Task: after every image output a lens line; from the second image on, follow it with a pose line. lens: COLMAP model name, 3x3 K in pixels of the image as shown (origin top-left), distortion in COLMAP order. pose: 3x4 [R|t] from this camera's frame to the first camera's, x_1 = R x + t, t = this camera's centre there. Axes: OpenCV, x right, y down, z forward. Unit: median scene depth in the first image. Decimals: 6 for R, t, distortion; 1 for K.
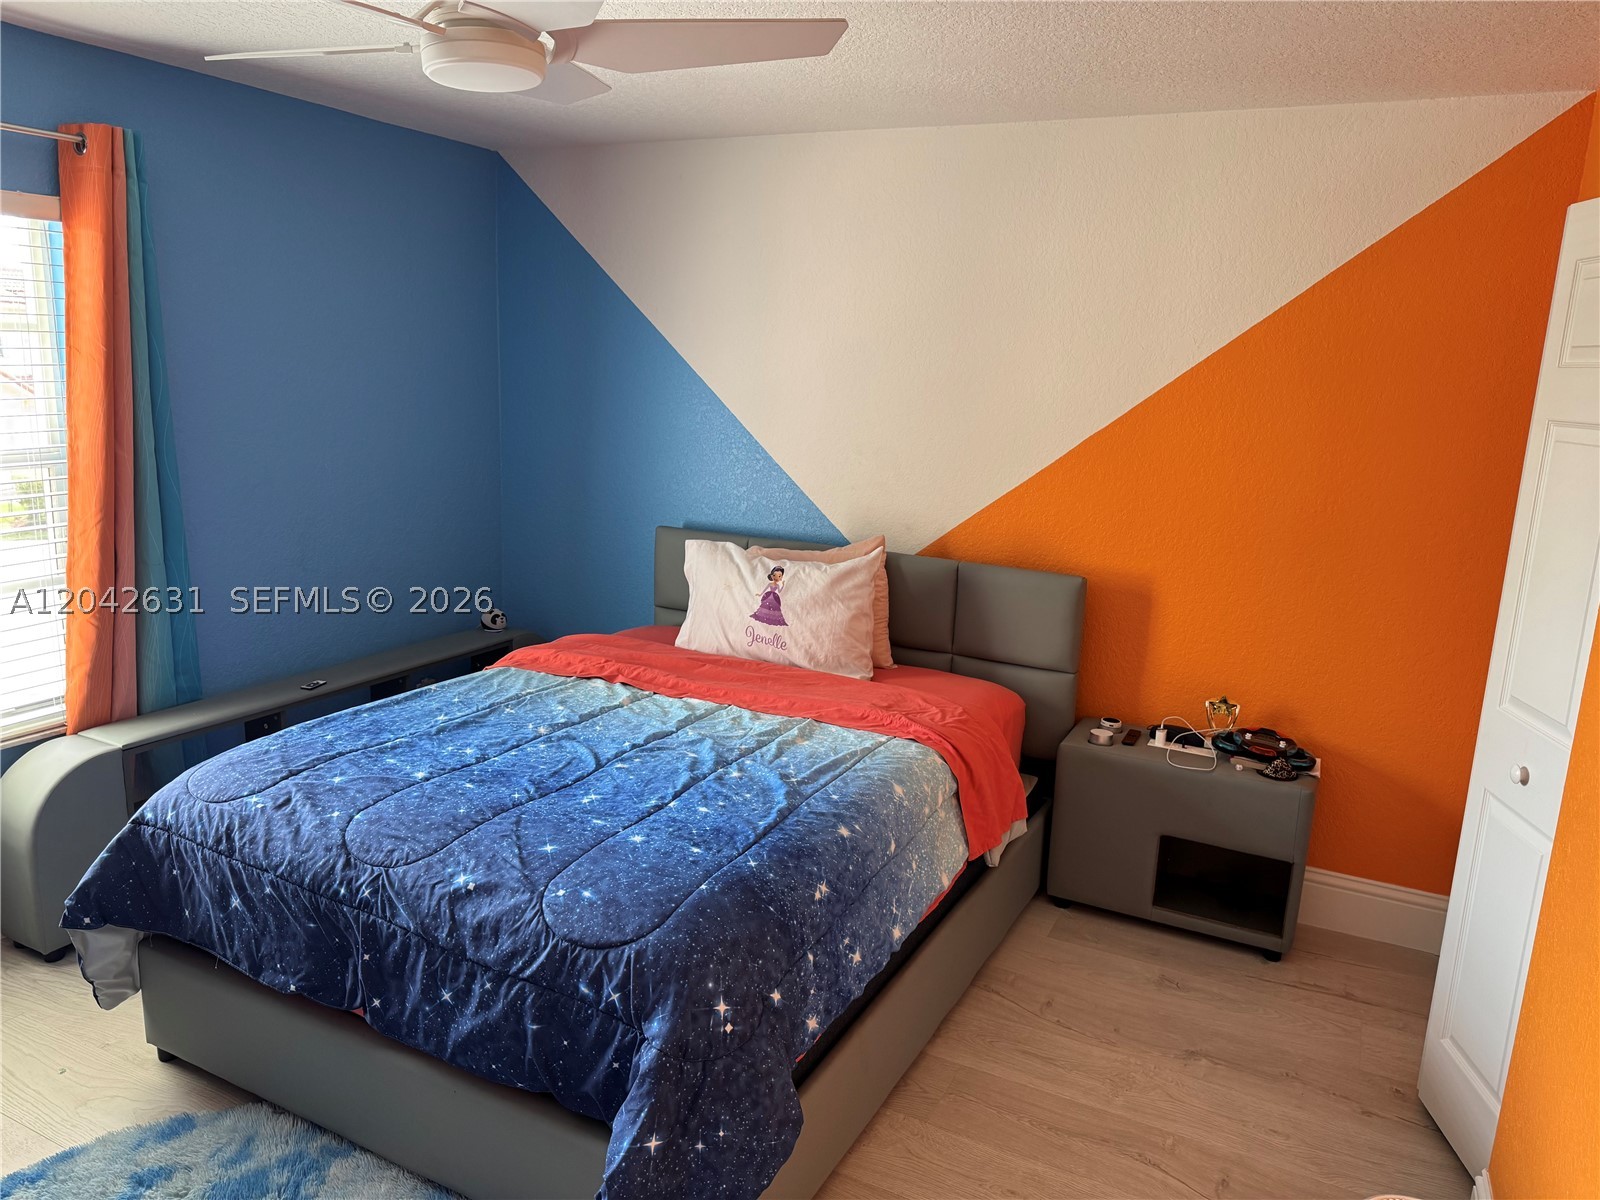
lens RADIAL K [[1144.6, 0, 800.0], [0, 1144.6, 600.0], [0, 0, 1]] dist [0.192045, -0.238797]
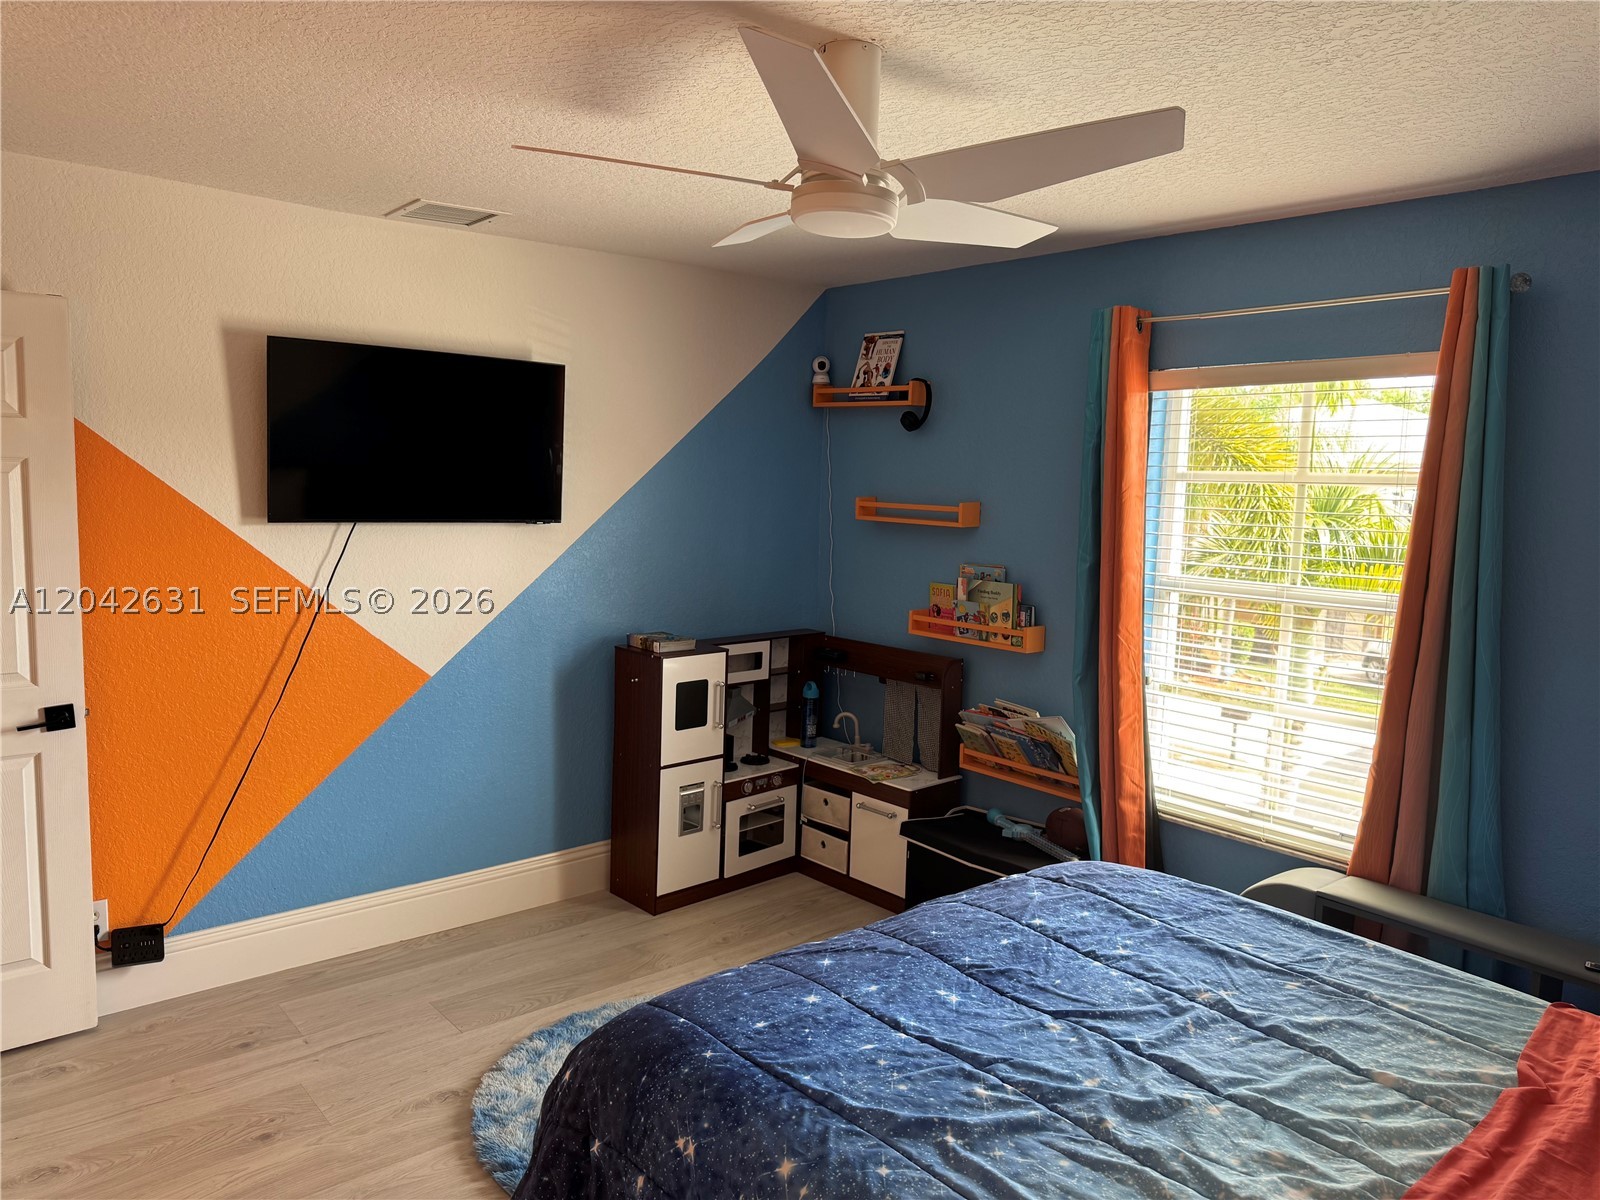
lens RADIAL K [[1144.6, 0, 800.0], [0, 1144.6, 600.0], [0, 0, 1]] dist [0.192045, -0.238797]
pose [[-0.396399, 0.052527, -0.916574, 0.545099], [-0.225205, 0.962296, 0.152544, -0.182027], [0.890028, 0.266885, -0.369624, 1.015960]]
